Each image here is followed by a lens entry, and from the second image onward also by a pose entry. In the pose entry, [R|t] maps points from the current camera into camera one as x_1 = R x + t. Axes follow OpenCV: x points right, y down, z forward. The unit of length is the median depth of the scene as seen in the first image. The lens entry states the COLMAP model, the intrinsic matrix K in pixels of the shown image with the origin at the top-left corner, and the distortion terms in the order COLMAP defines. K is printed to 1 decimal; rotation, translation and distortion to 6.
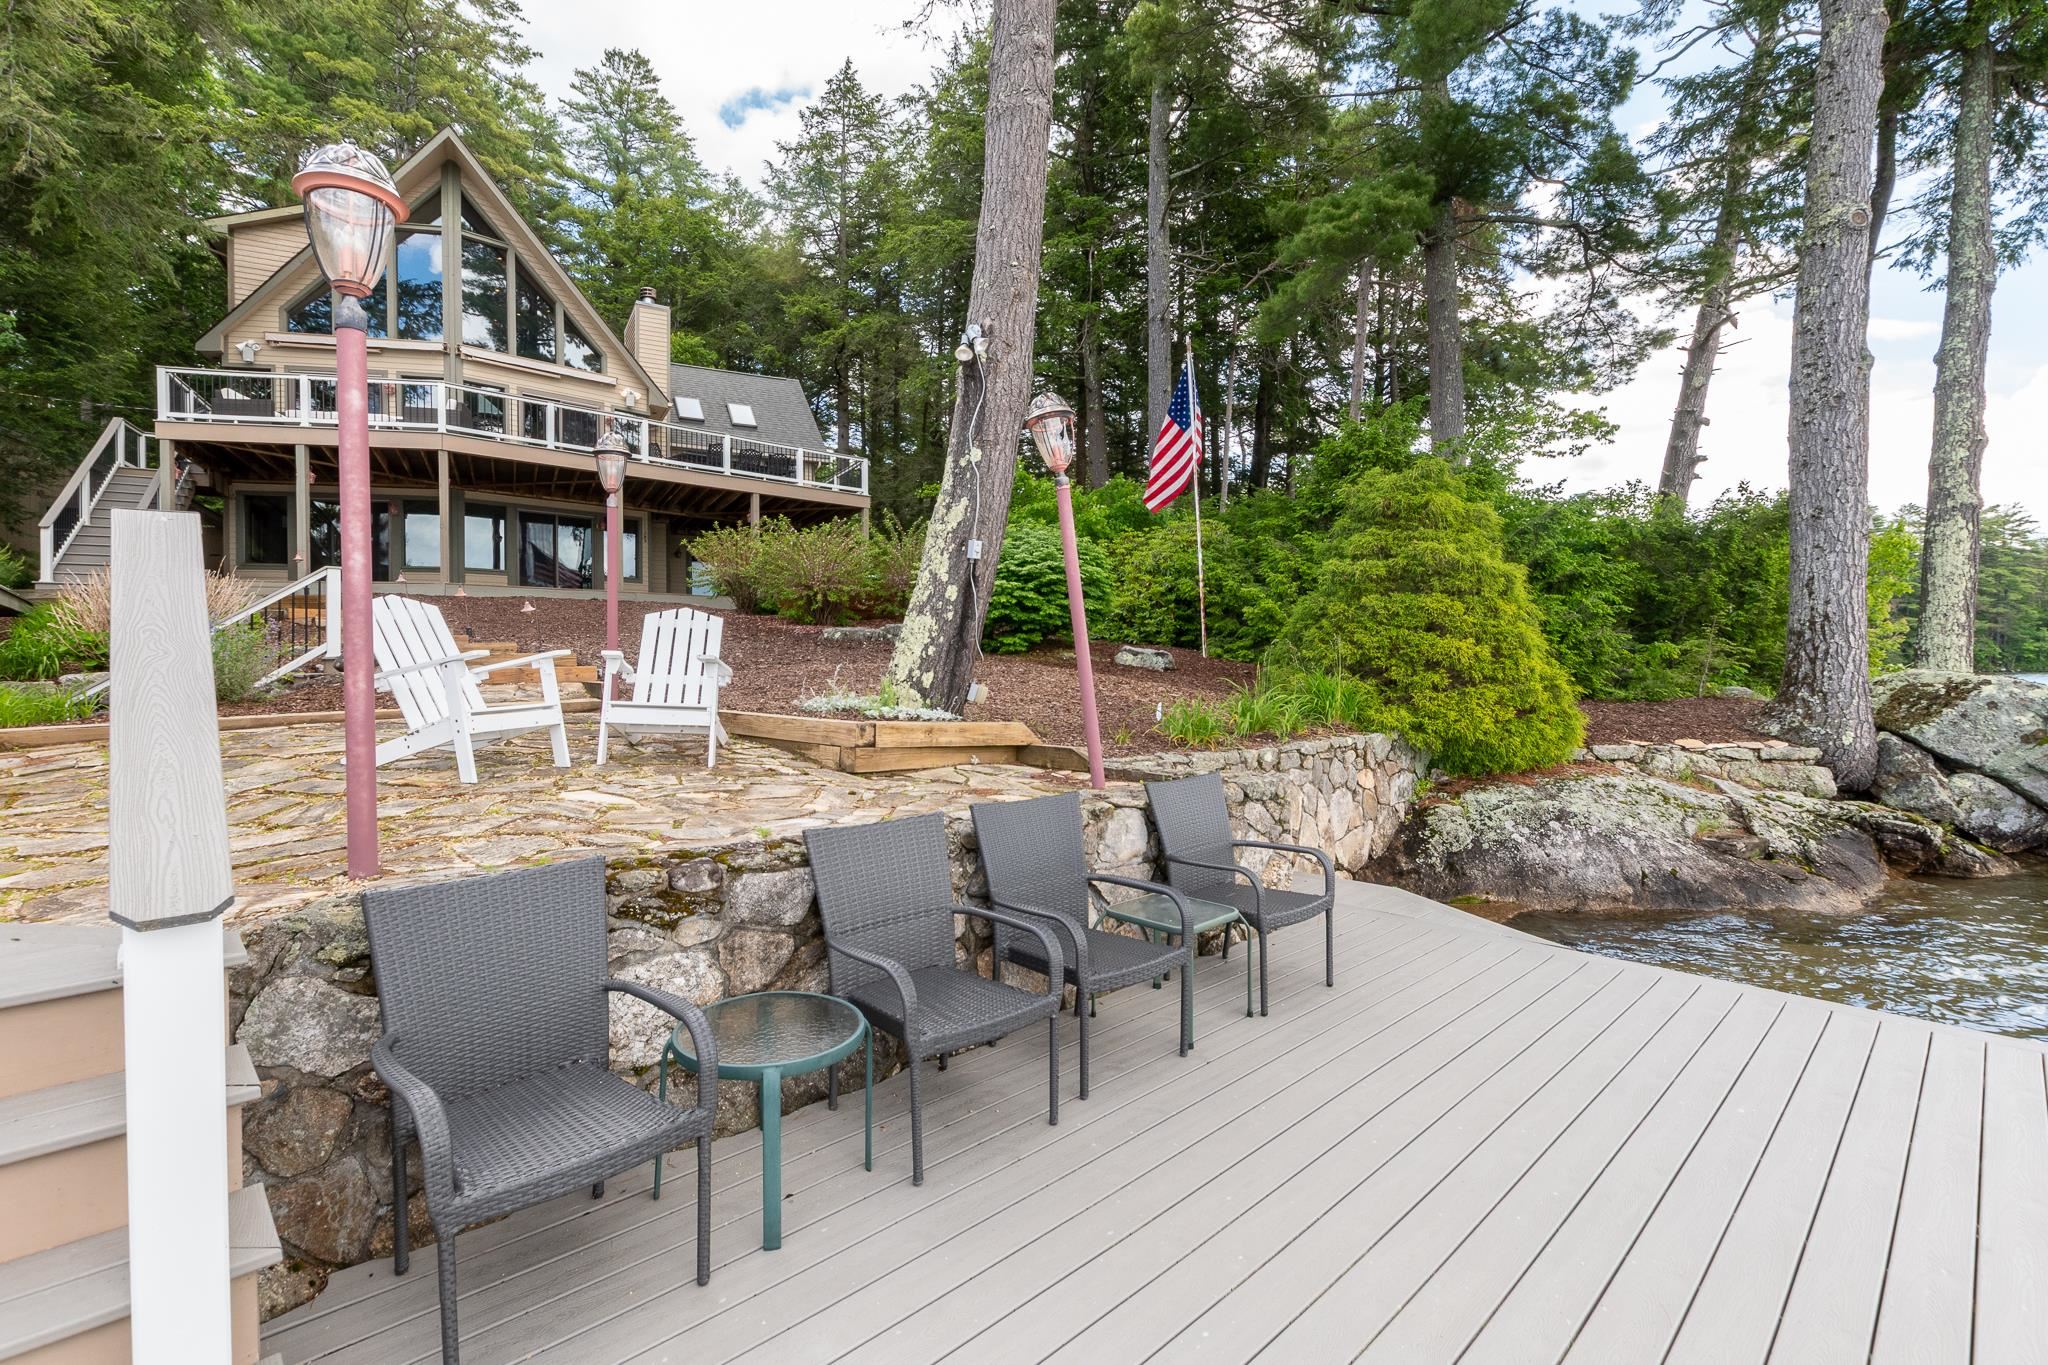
lens RADIAL K [[928.6, 0, 999.2], [0, 928.6, 679.0], [0, 0, 1]] dist [-0.003490, -0.000908]
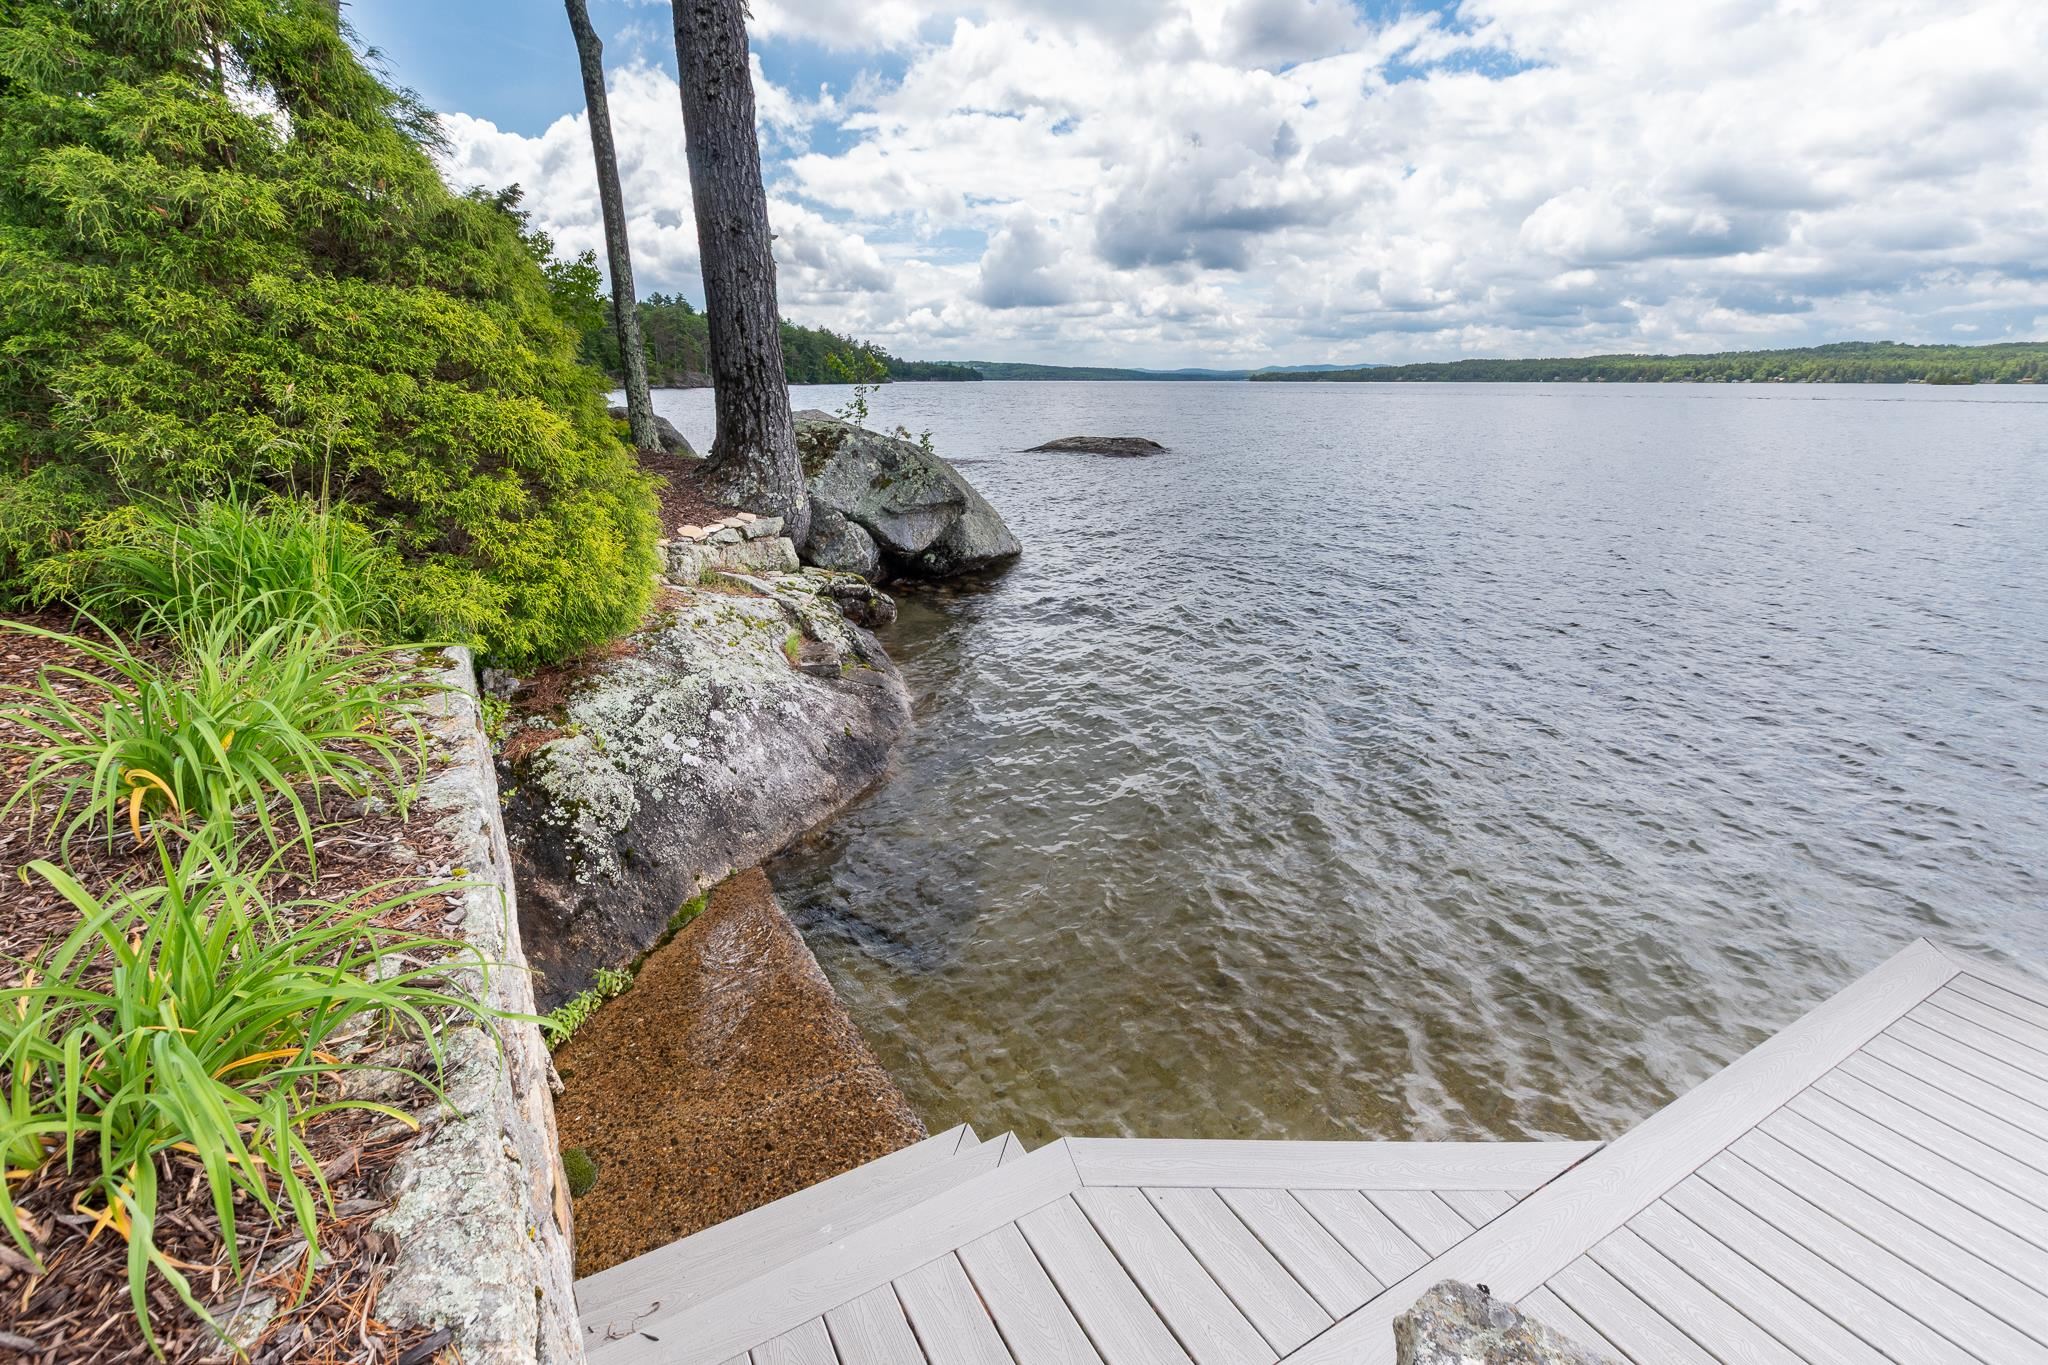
lens RADIAL K [[928.6, 0, 1018.7], [0, 928.6, 688.8], [0, 0, 1]] dist [-0.003490, -0.000908]
pose [[0.262601, -0.297464, 0.917908, 0.077122], [0.011750, 0.952210, 0.305218, -0.037818], [-0.964833, -0.069365, 0.253547, 0.543735]]
